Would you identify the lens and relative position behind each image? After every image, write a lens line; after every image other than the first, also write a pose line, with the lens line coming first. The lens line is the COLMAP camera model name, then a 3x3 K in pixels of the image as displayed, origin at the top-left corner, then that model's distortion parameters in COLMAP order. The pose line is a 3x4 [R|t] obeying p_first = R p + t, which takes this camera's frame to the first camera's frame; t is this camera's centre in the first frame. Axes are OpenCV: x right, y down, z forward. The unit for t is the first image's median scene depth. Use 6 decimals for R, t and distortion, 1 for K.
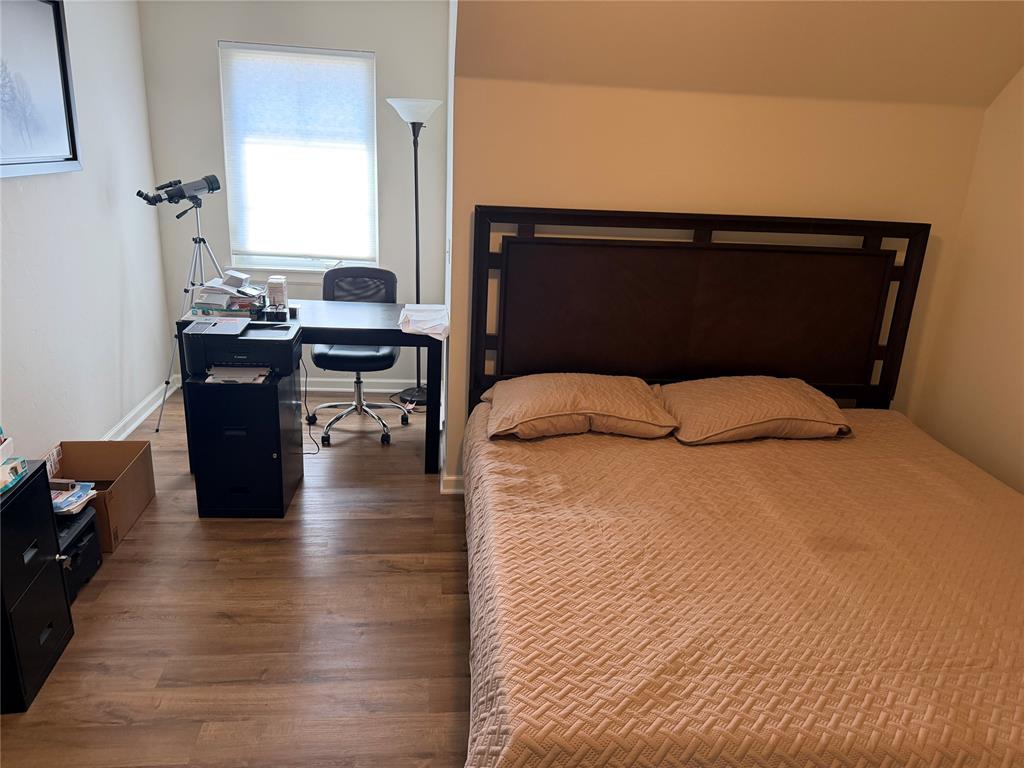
lens RADIAL K [[728.9, 0, 511.2], [0, 728.9, 381.6], [0, 0, 1]] dist [0.032214, -0.028314]
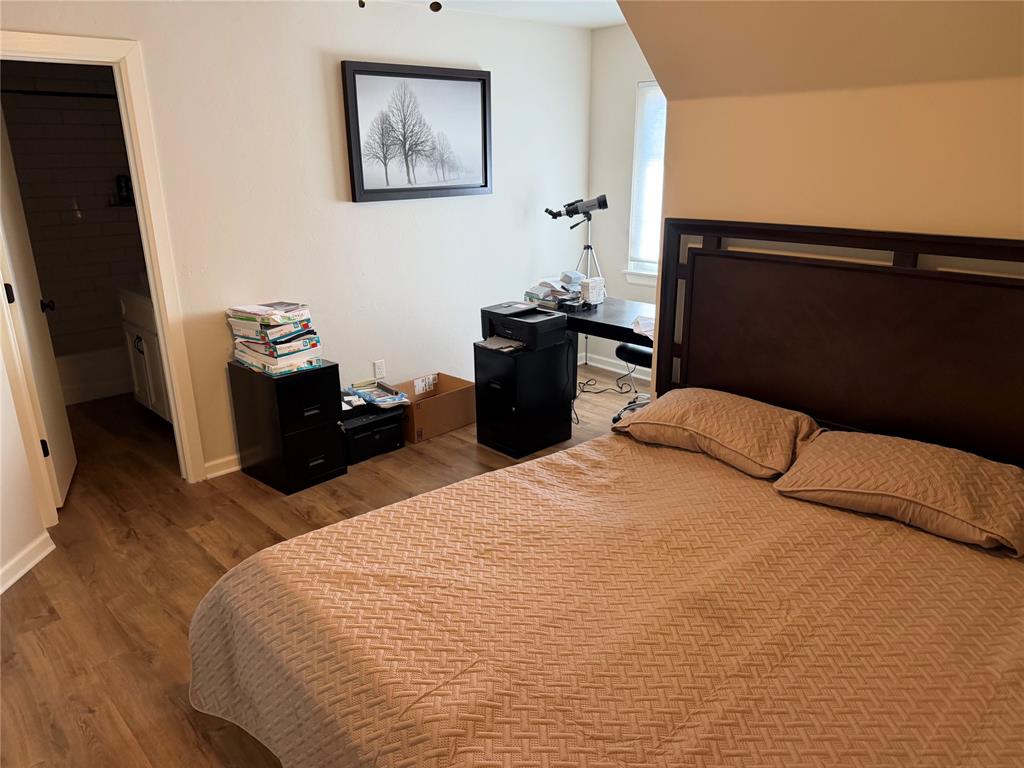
lens RADIAL K [[728.9, 0, 511.6], [0, 728.9, 386.9], [0, 0, 1]] dist [0.032214, -0.028314]
pose [[0.604656, 0.186970, -0.774230, 0.662260], [-0.202816, 0.976158, 0.077340, -0.037448], [0.770231, 0.110262, 0.628161, 0.181121]]
